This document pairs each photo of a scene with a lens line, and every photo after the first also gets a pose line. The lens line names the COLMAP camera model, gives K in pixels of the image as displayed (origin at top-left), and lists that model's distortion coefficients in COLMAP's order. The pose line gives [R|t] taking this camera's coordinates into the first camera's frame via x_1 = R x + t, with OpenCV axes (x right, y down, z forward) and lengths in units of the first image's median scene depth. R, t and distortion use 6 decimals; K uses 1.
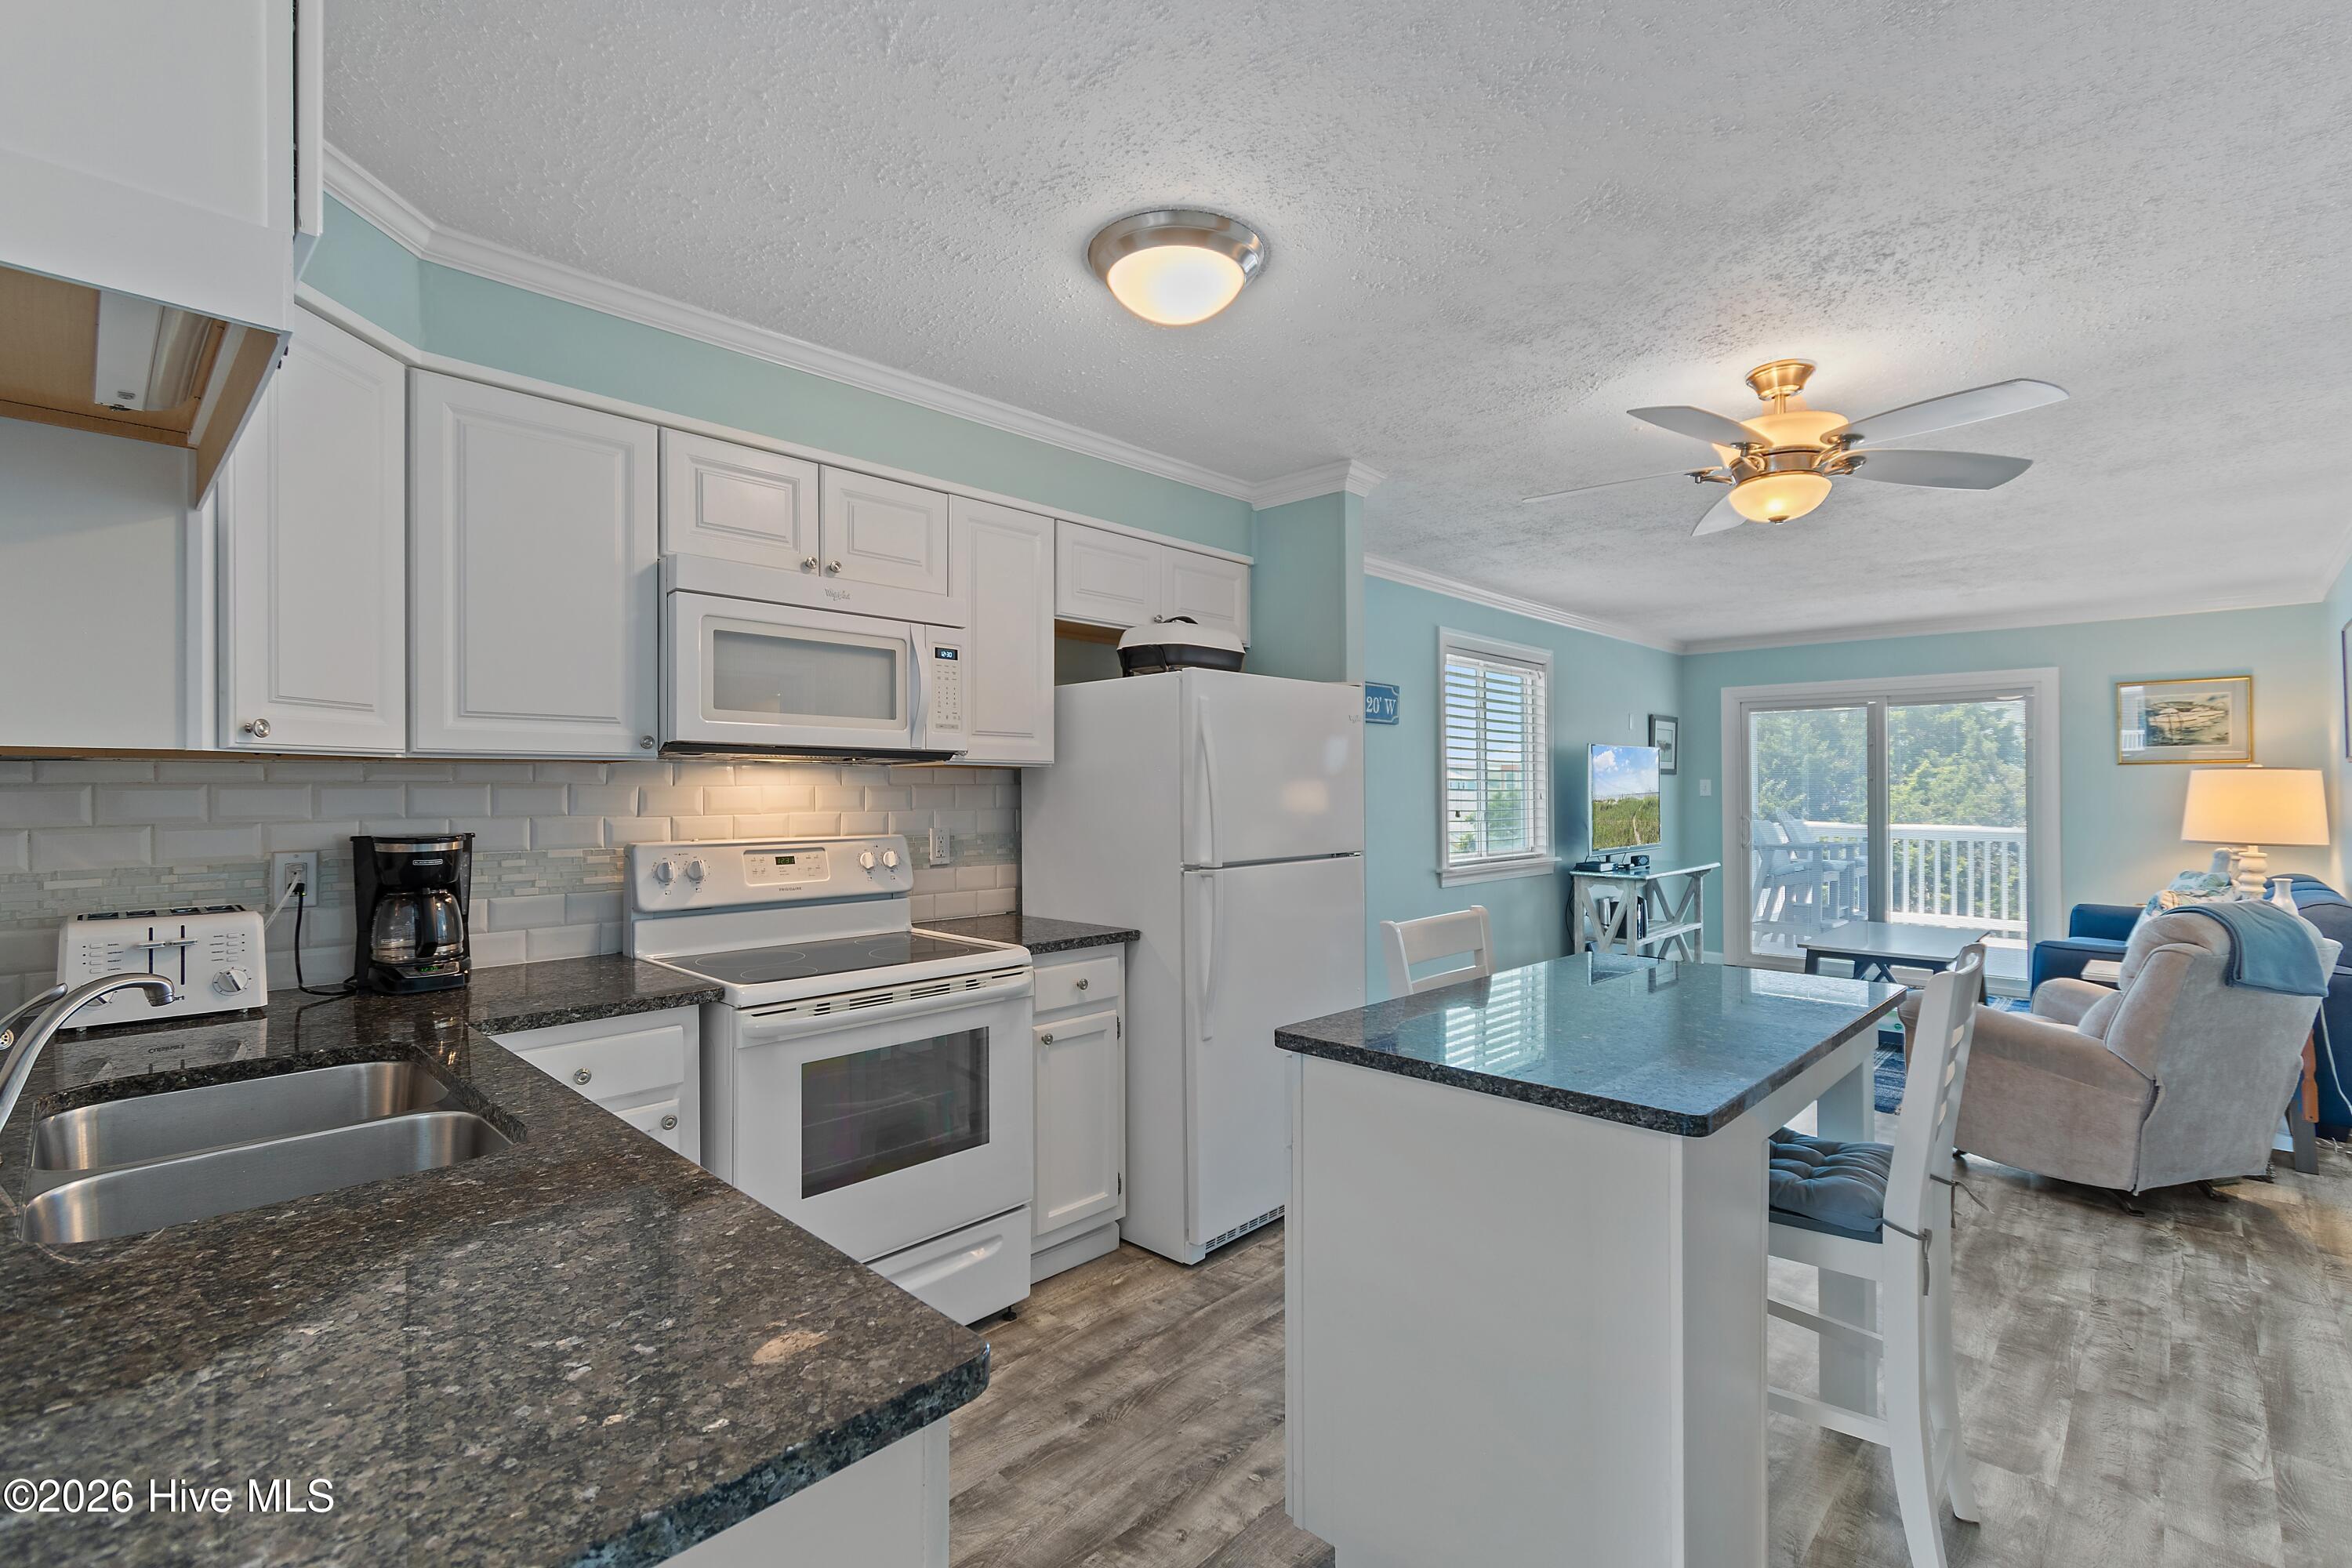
lens RADIAL K [[1045.0, 0, 1181.3], [0, 1045.0, 783.9], [0, 0, 1]] dist [0.005168, -0.002132]
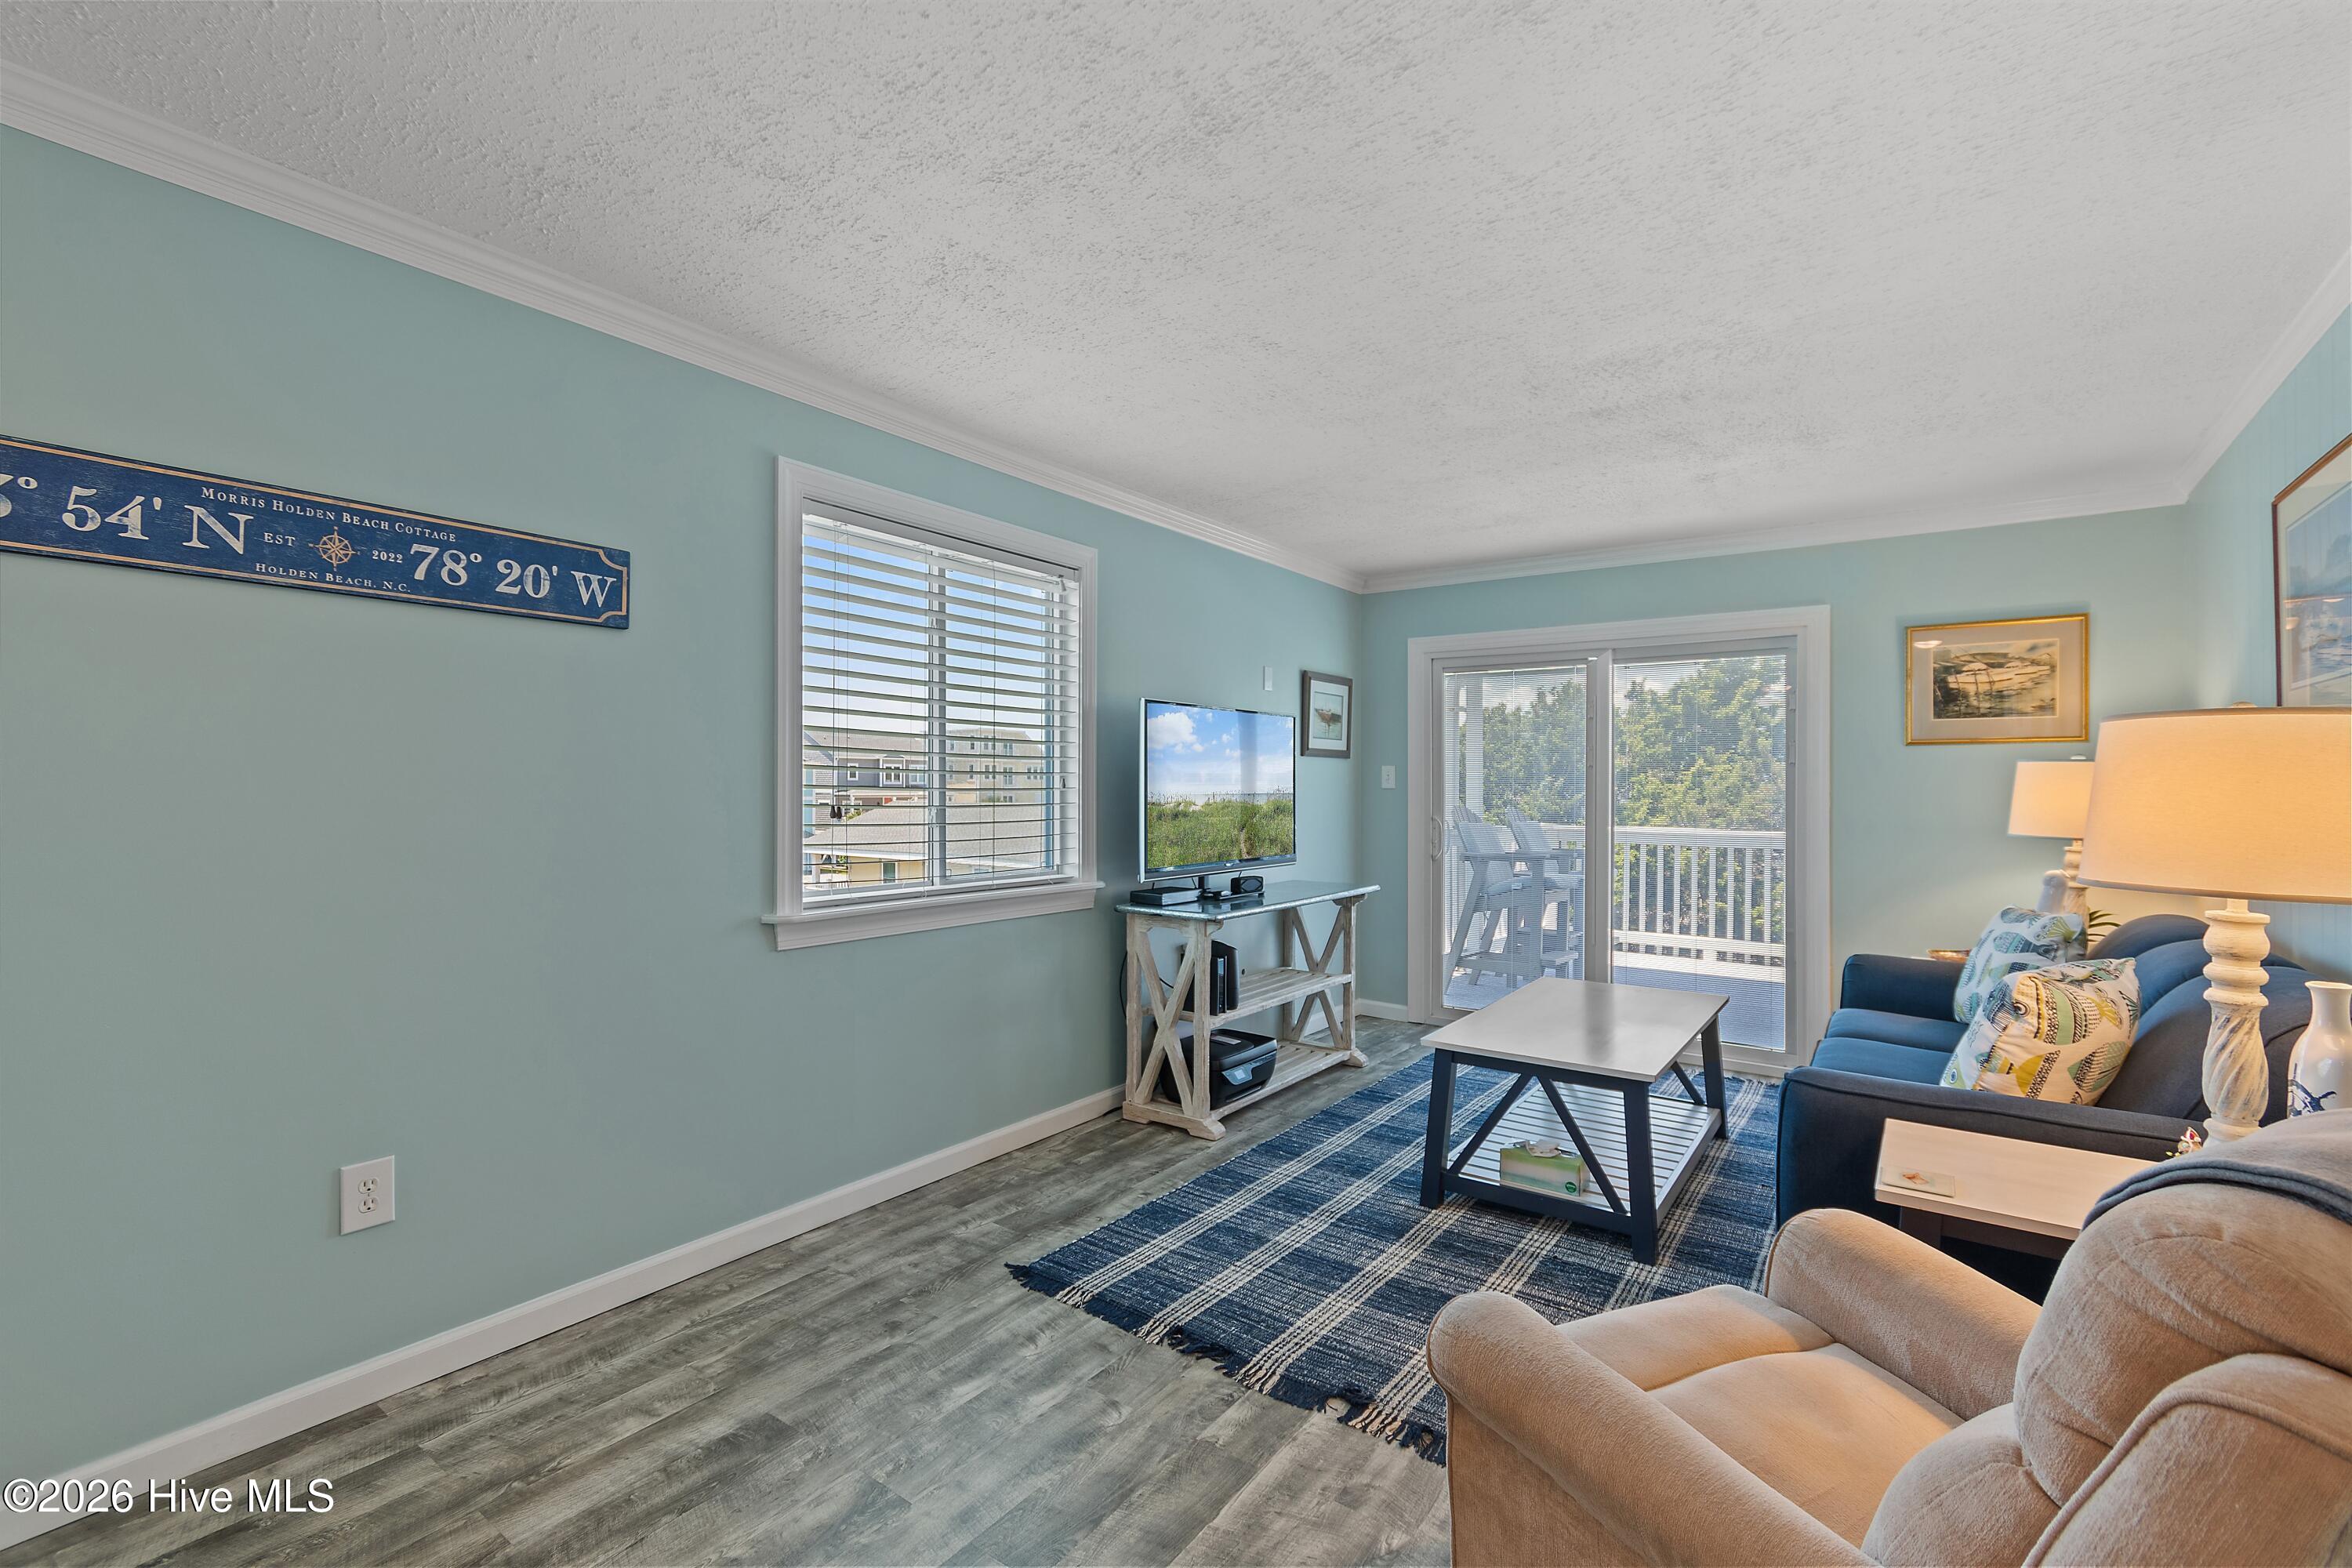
lens RADIAL K [[1045.0, 0, 1178.3], [0, 1045.0, 782.6], [0, 0, 1]] dist [0.005168, -0.002132]
pose [[0.990106, 0.009044, 0.140029, 0.319198], [-0.009362, 0.999955, 0.001615, 0.009645], [-0.140008, -0.002910, 0.990146, 0.381174]]
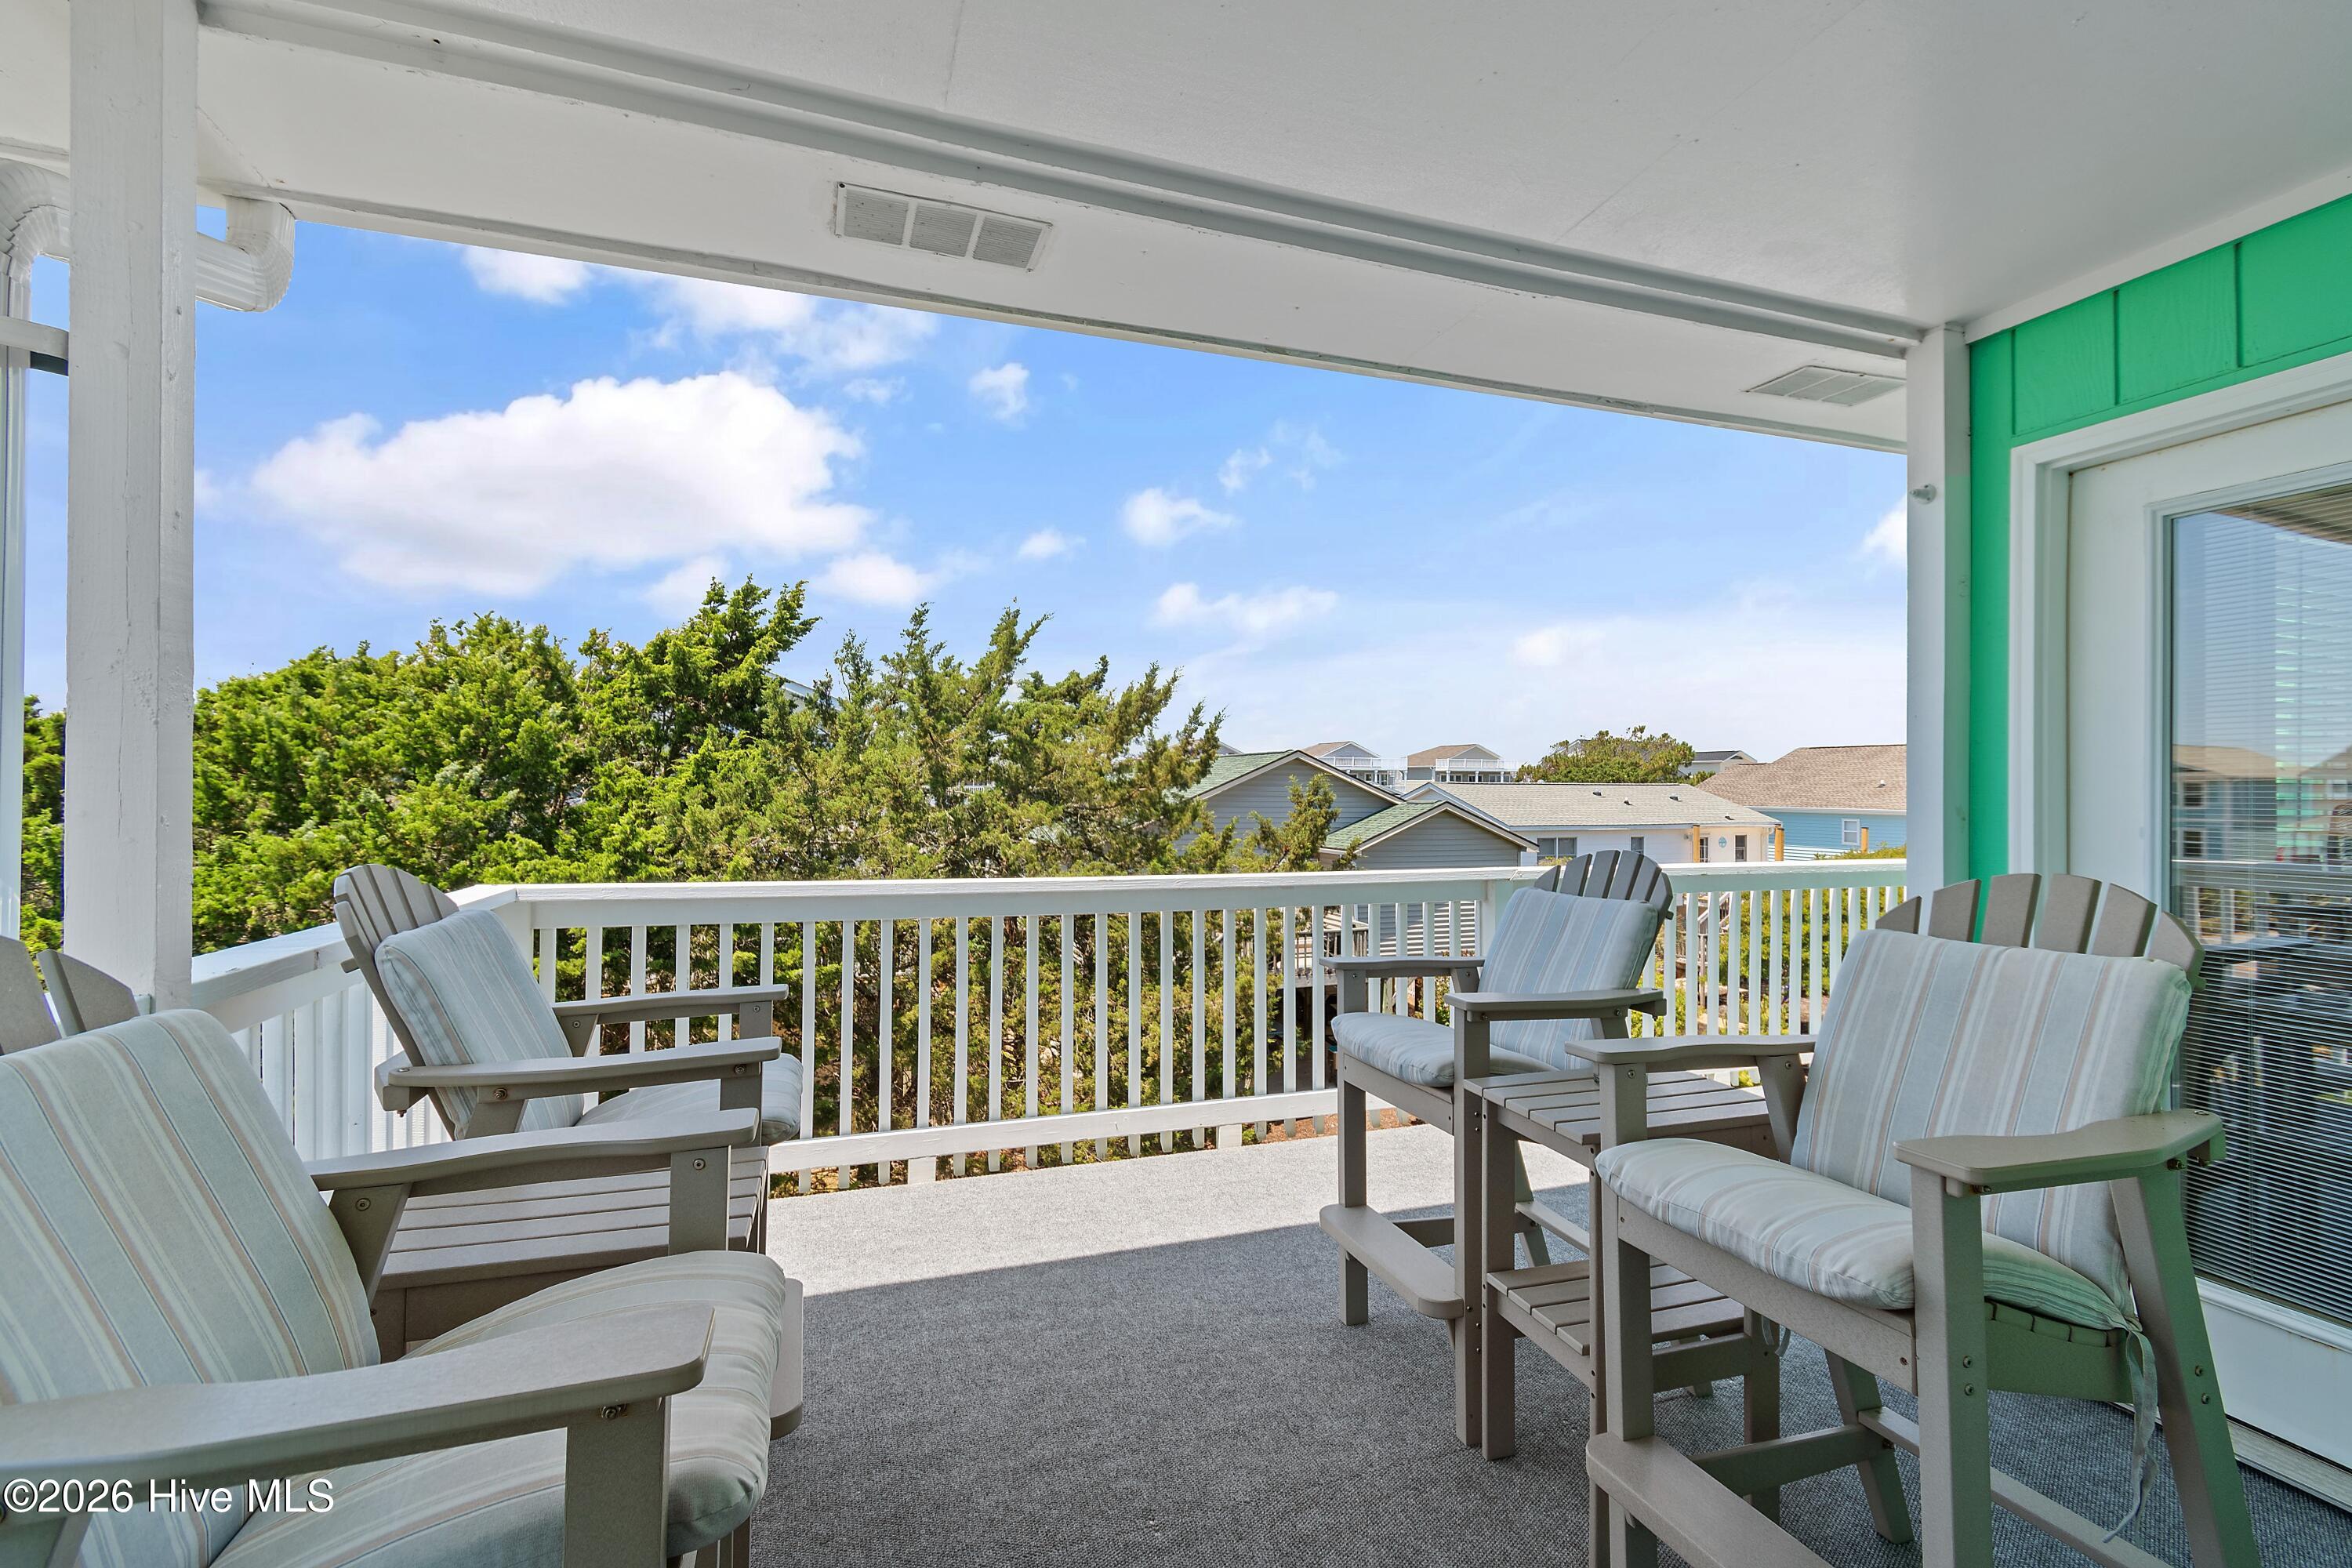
lens RADIAL K [[1045.0, 0, 1201.5], [0, 1045.0, 791.2], [0, 0, 1]] dist [0.005168, -0.002132]
pose [[0.440101, 0.008032, 0.897912, 0.714704], [-0.019650, 0.999807, 0.000688, 0.010421], [-0.897733, -0.017947, 0.440174, 1.197709]]
